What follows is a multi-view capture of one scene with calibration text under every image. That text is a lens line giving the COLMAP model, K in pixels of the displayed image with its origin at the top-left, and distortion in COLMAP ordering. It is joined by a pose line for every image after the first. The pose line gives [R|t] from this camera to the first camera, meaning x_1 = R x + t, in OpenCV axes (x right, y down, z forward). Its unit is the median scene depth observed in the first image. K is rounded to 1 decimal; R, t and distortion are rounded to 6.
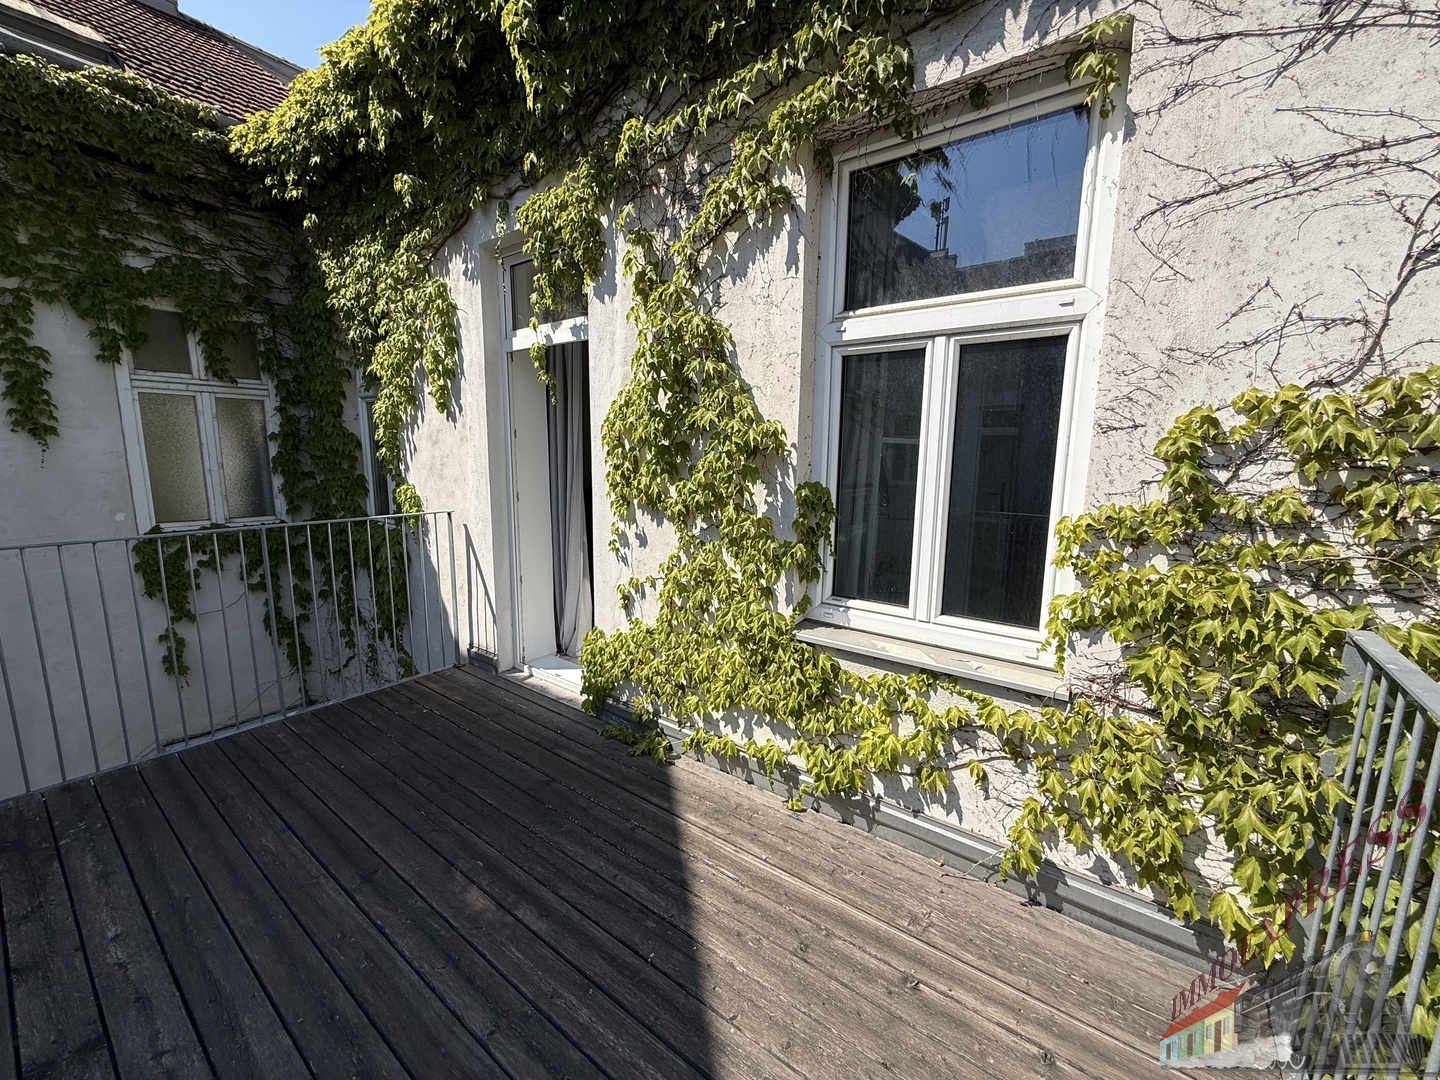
lens RADIAL K [[577.6, 0, 716.6], [0, 577.6, 541.0], [0, 0, 1]] dist [-0.000301, -0.000100]
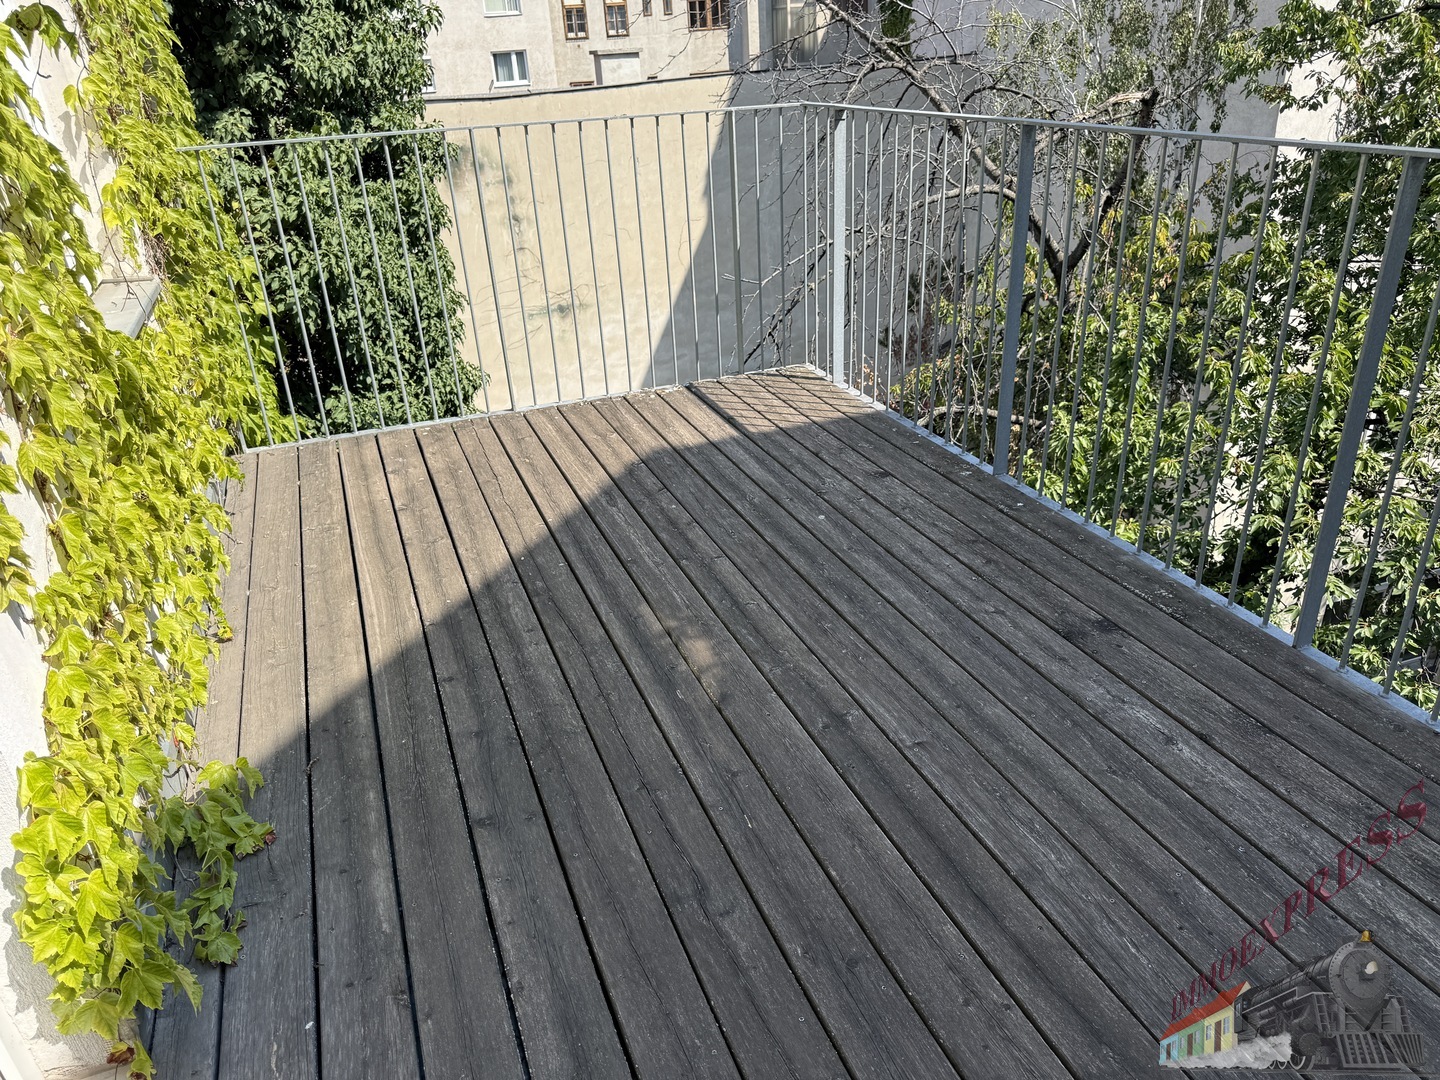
lens RADIAL K [[998.3, 0, 720.0], [0, 998.3, 540.0], [0, 0, 1]] dist [-0.003002, -0.010897]
pose [[-0.851275, -0.204151, 0.483378, -1.016402], [0.124803, 0.815999, 0.564421, -0.194504], [-0.509663, 0.540804, -0.669160, 1.747657]]
